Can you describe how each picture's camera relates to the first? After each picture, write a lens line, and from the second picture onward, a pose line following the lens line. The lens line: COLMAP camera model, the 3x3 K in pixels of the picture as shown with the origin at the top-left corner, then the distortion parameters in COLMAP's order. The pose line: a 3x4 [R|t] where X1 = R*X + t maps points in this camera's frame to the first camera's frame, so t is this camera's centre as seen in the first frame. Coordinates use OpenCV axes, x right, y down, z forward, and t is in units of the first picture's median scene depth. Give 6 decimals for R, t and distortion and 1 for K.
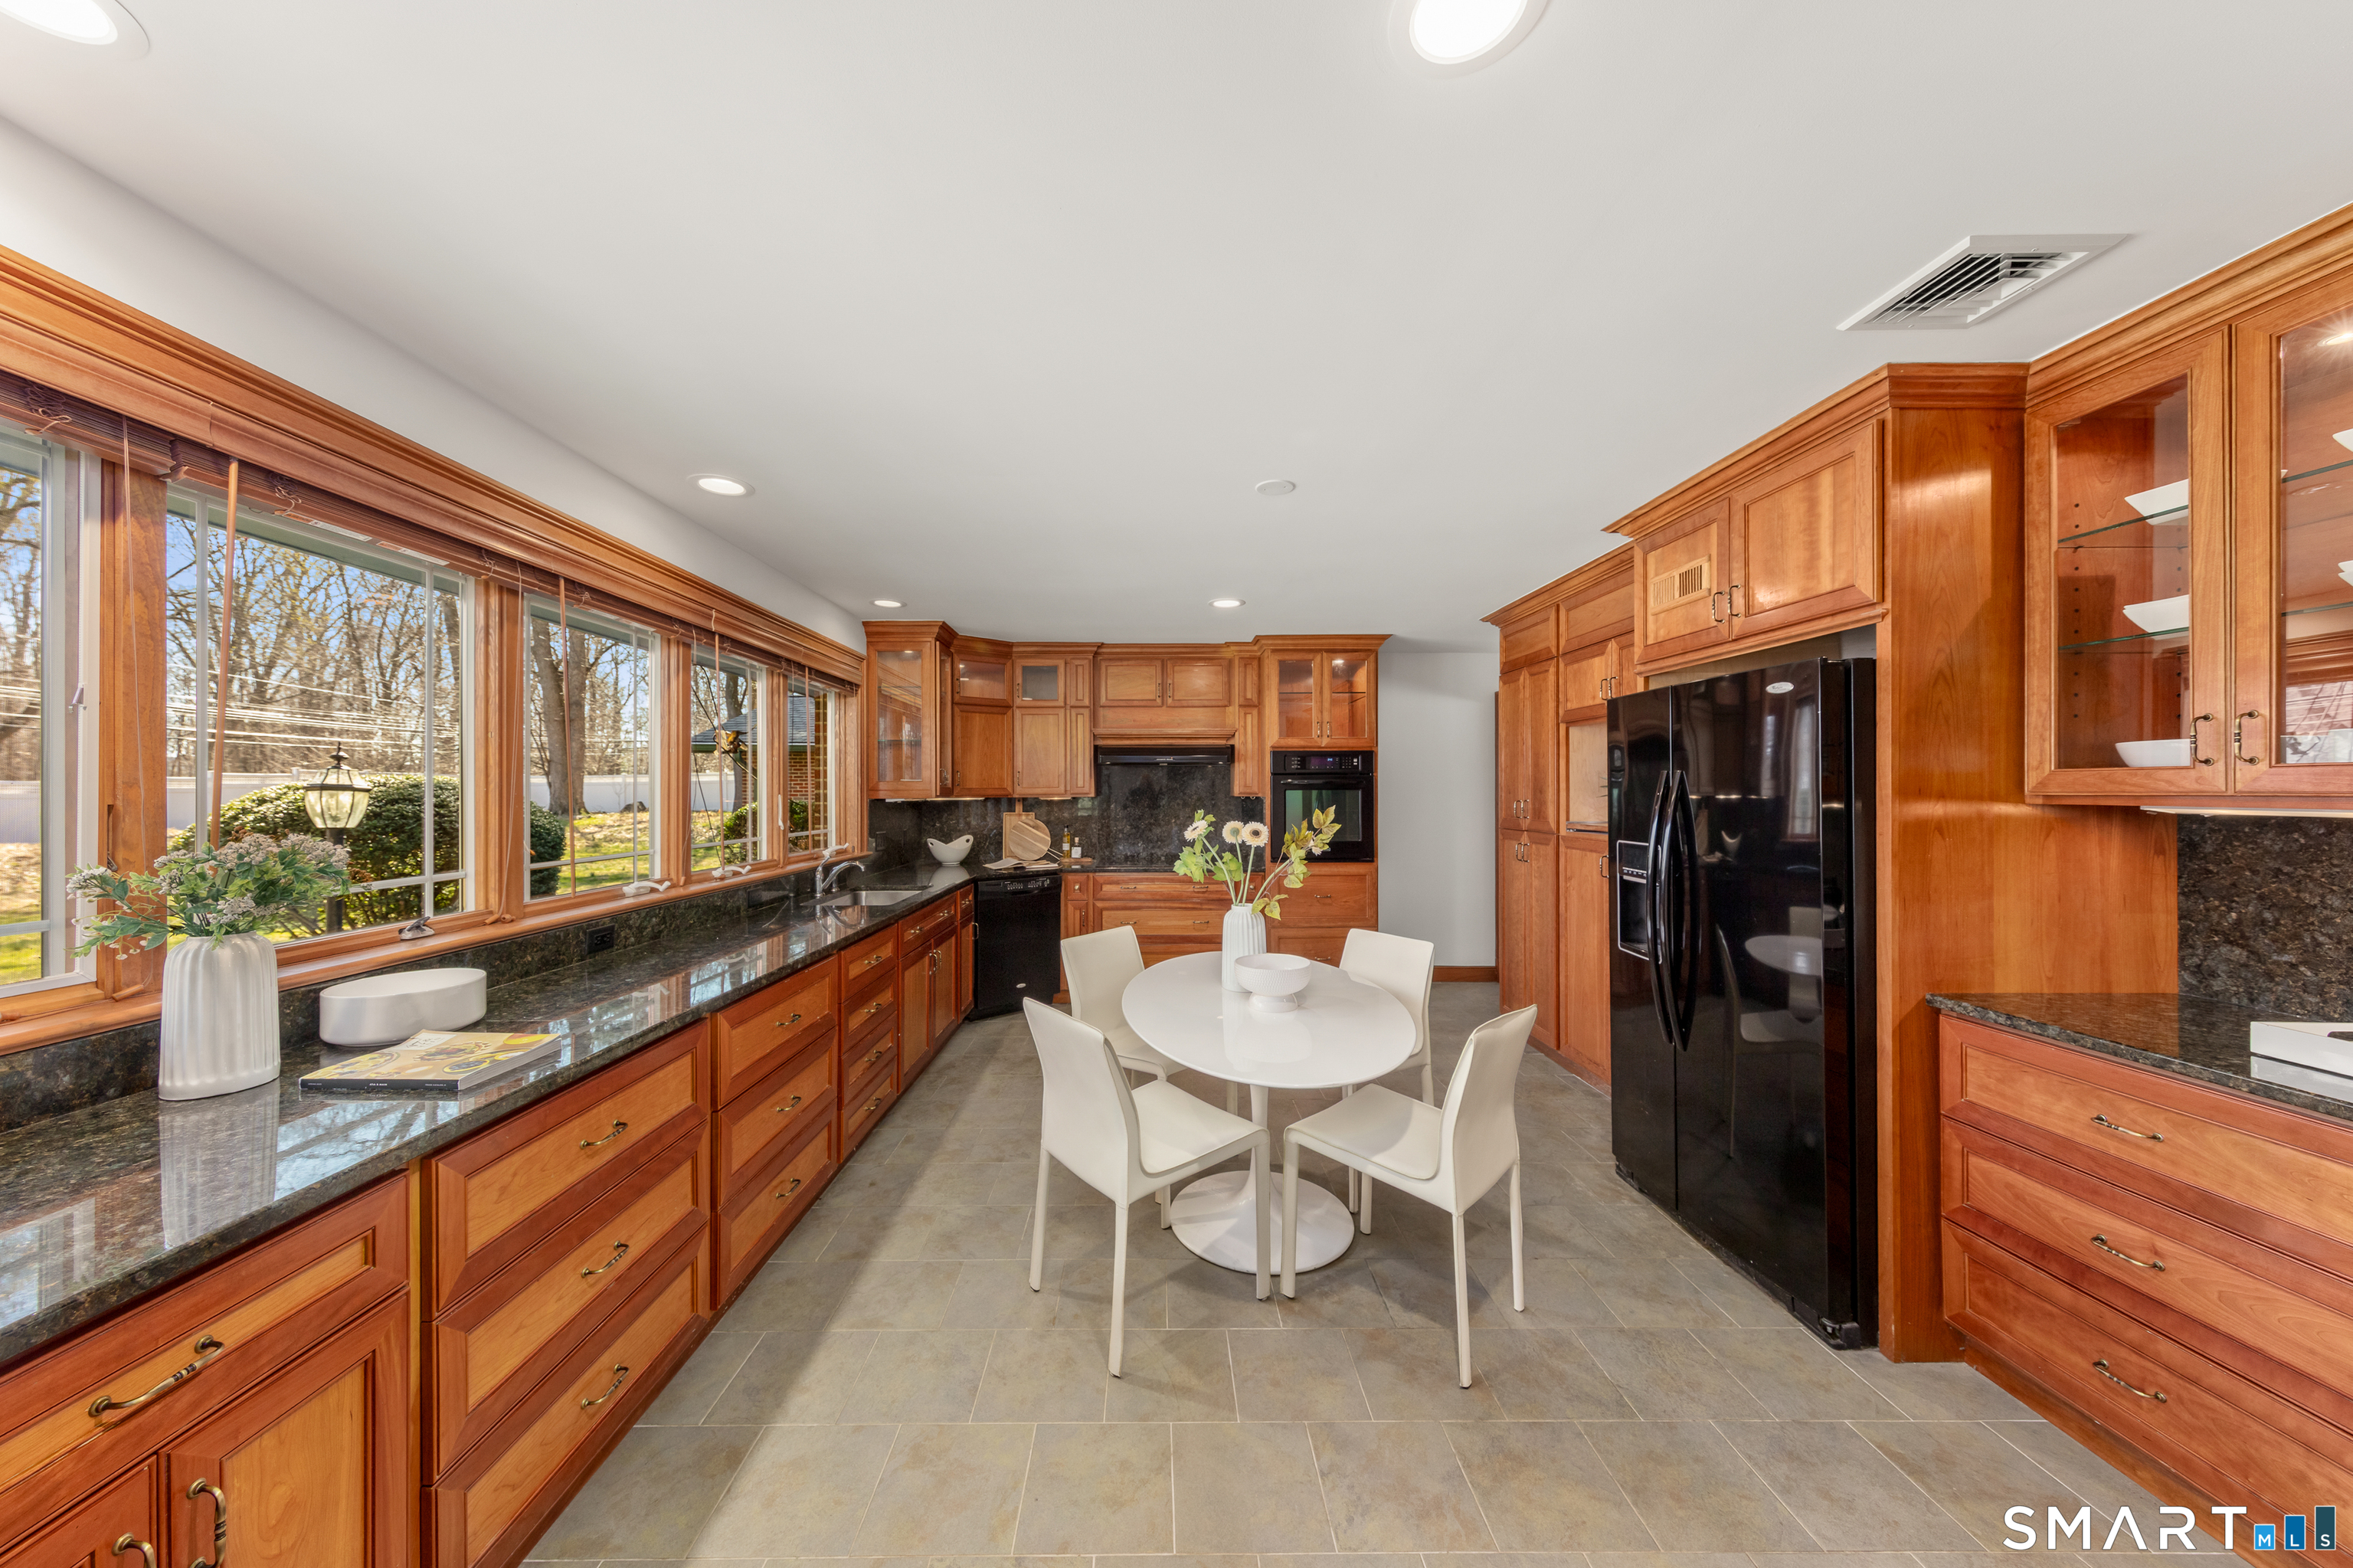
lens RADIAL K [[742.7, 0, 1176.5], [0, 742.7, 784.0], [0, 0, 1]] dist [-0.000063, -0.000004]
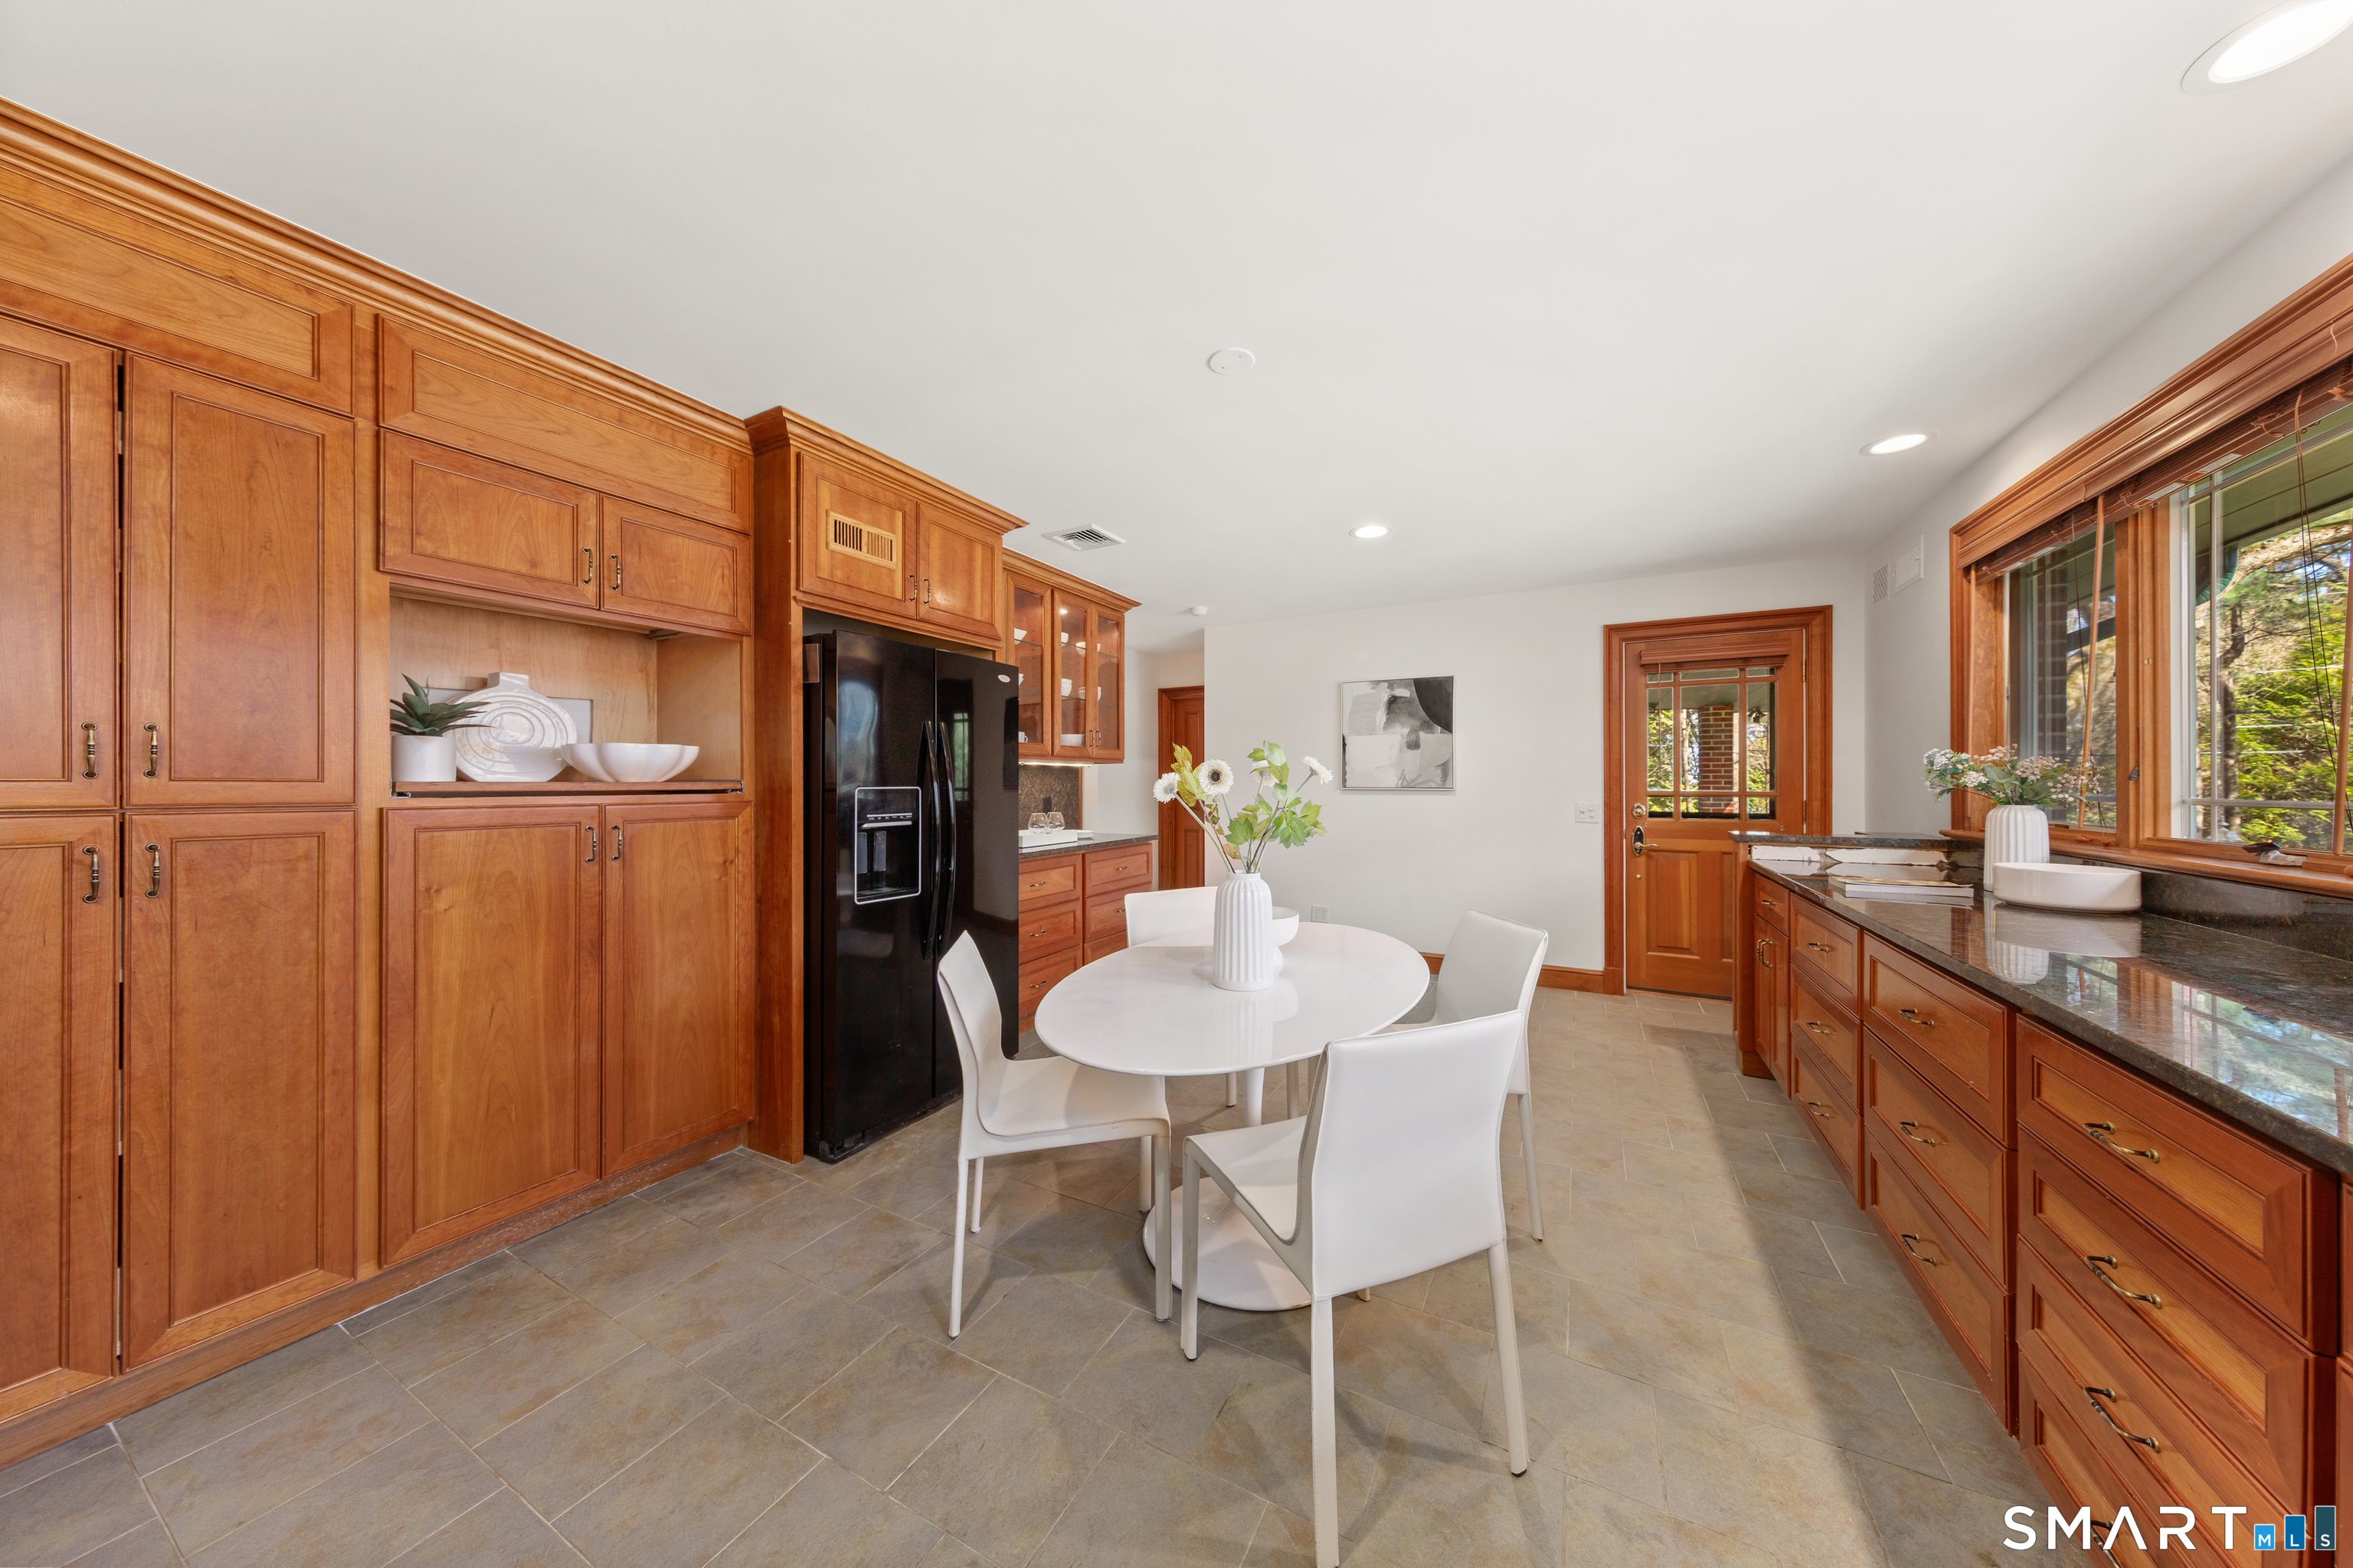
lens RADIAL K [[742.7, 0, 1176.5], [0, 742.7, 784.0], [0, 0, 1]] dist [-0.000063, -0.000004]
pose [[-0.858394, 0.006812, 0.512945, -0.254723], [0.000472, 0.999922, -0.012488, 0.094450], [-0.512990, -0.010477, -0.858330, 1.830984]]
